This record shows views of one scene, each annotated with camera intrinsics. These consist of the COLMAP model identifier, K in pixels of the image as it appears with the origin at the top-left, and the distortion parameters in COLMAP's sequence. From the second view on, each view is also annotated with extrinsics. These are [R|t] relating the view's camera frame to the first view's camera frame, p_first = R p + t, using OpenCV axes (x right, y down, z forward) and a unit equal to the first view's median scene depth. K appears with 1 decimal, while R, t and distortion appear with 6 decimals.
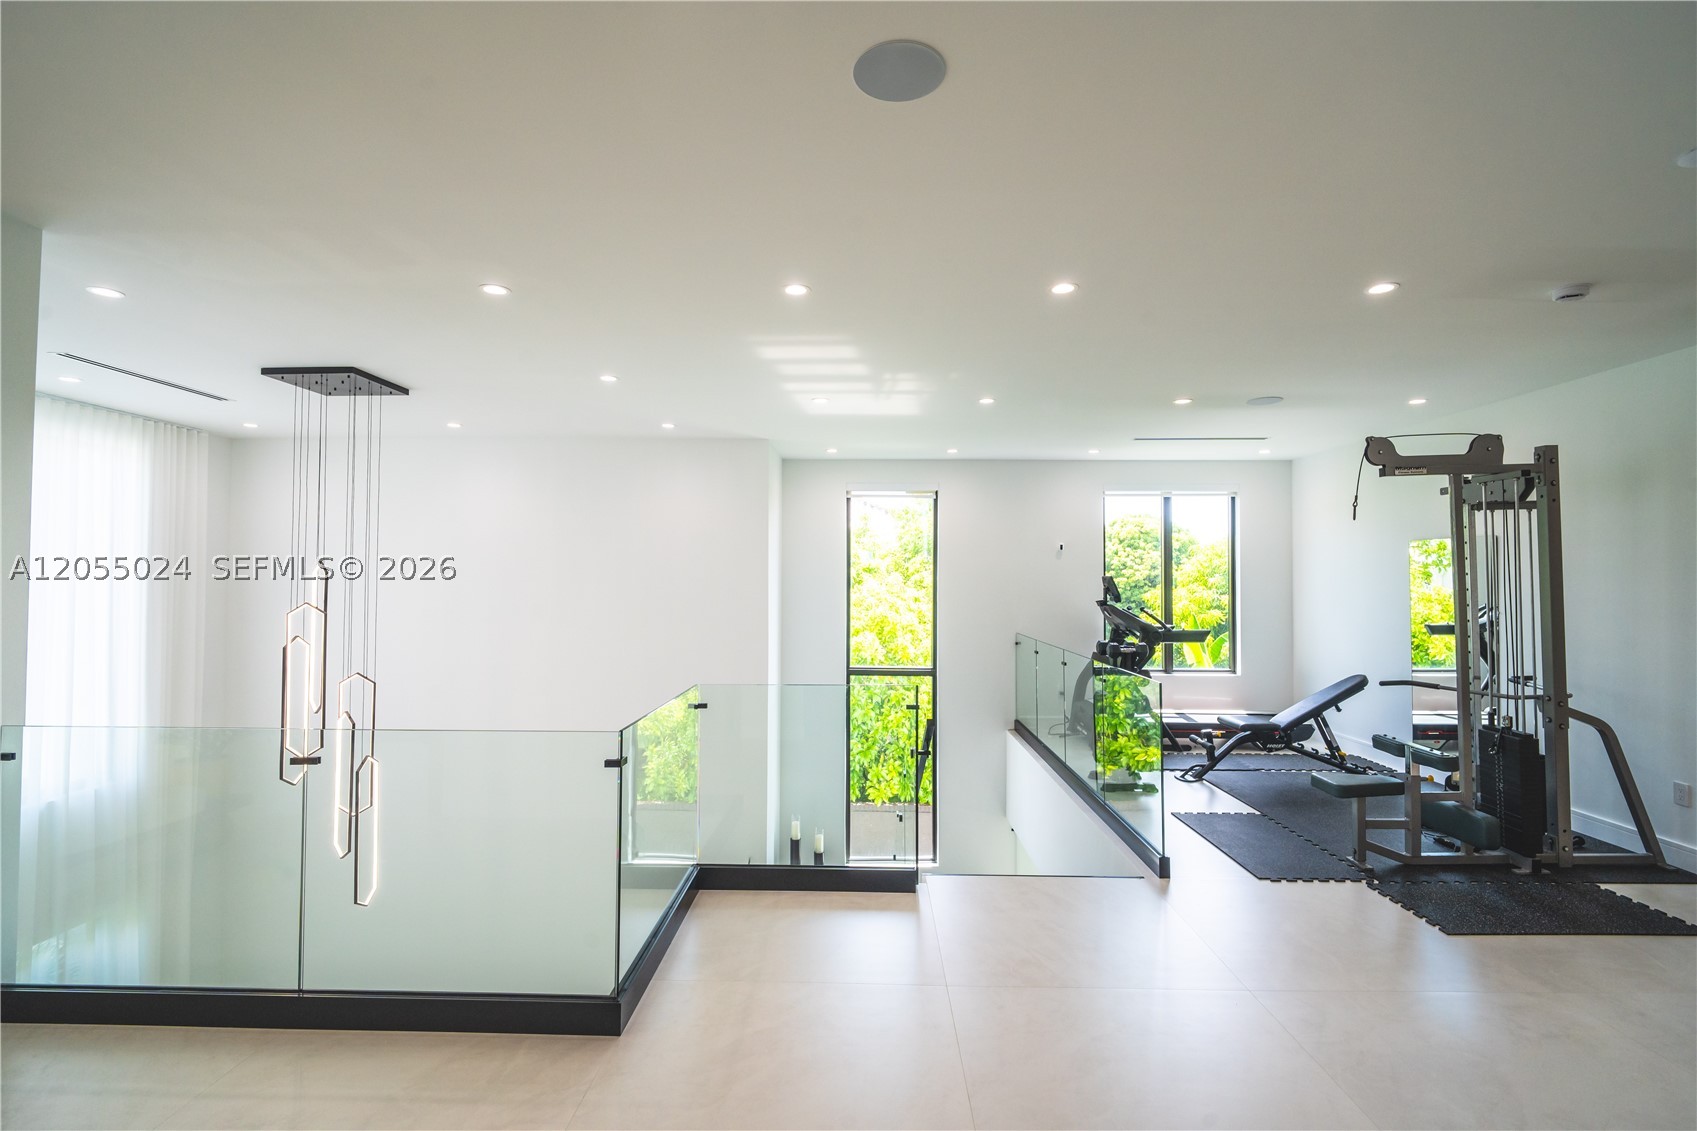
lens RADIAL K [[793.1, 0, 861.9], [0, 793.1, 562.3], [0, 0, 1]] dist [-0.007962, -0.001694]
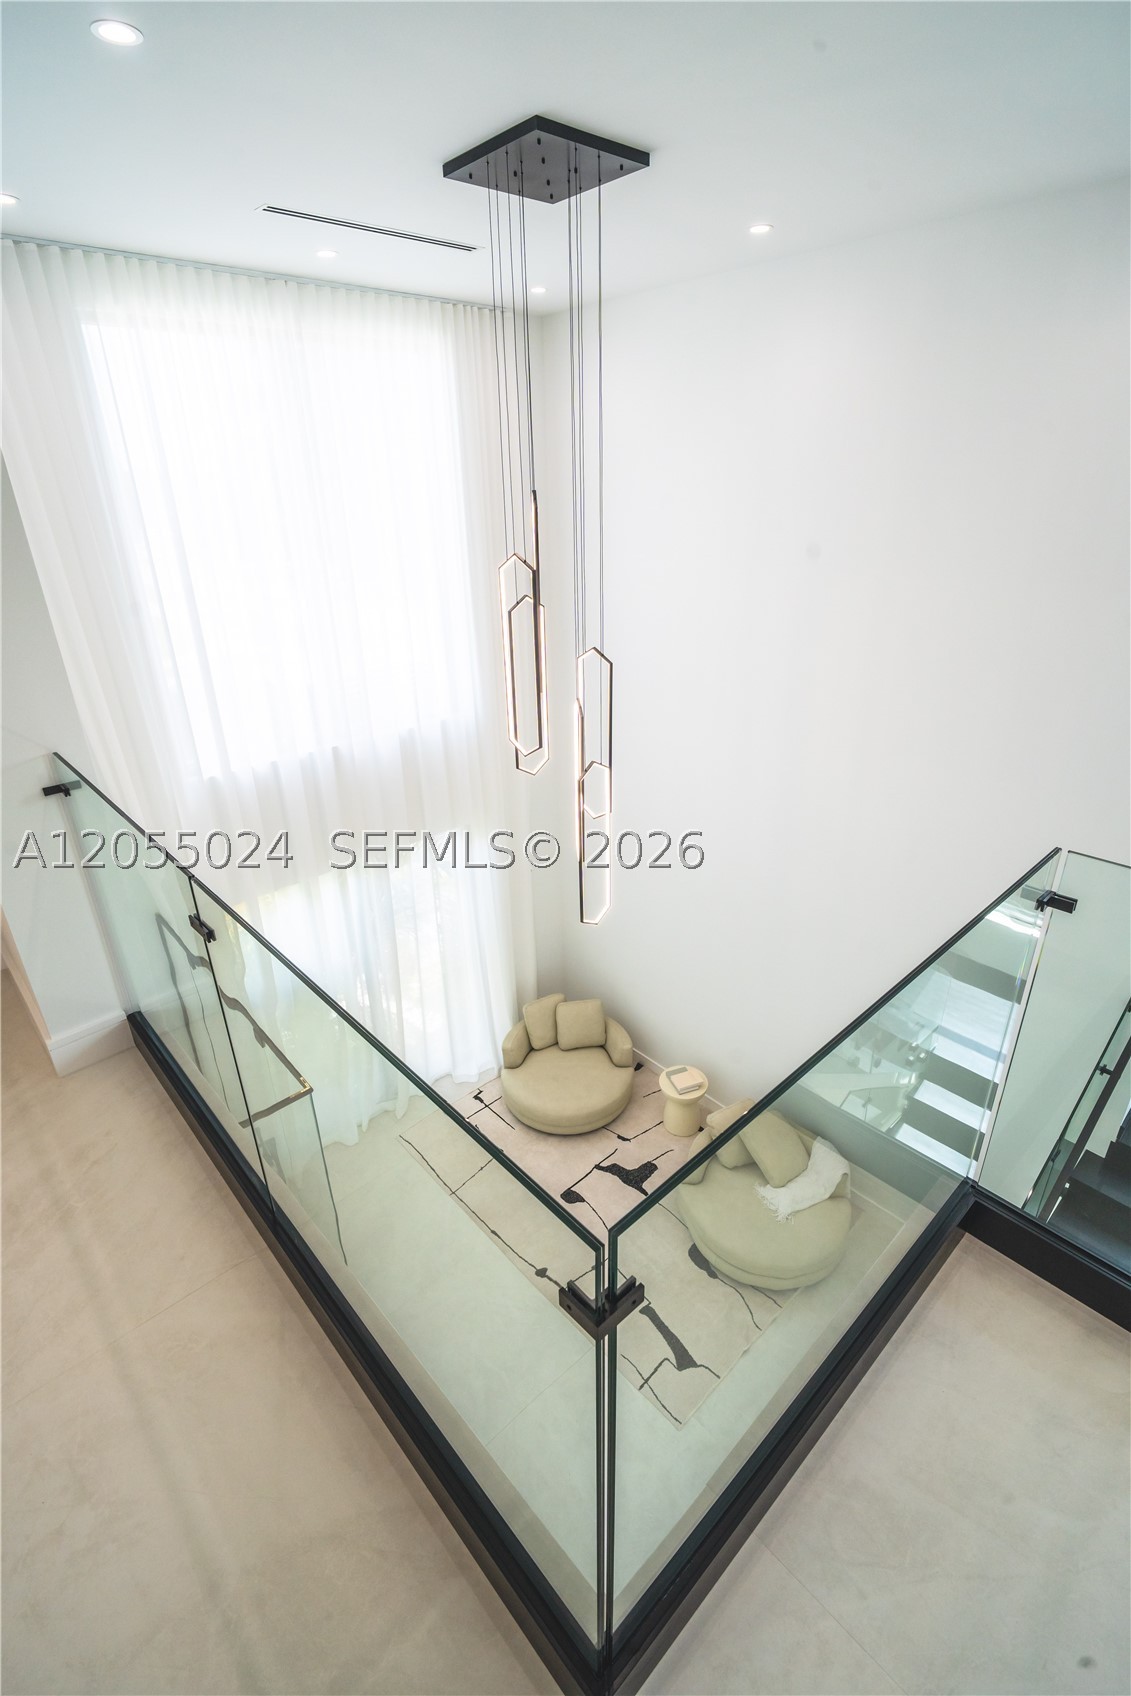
lens RADIAL K [[778.2, 0, 562.9], [0, 778.2, 854.1], [0, 0, 1]] dist [-0.009309, 0.000113]
pose [[0.674876, 0.303495, -0.672632, -0.086206], [0.041538, 0.894441, 0.445253, -0.016769], [0.736761, -0.328430, 0.591030, 0.439936]]
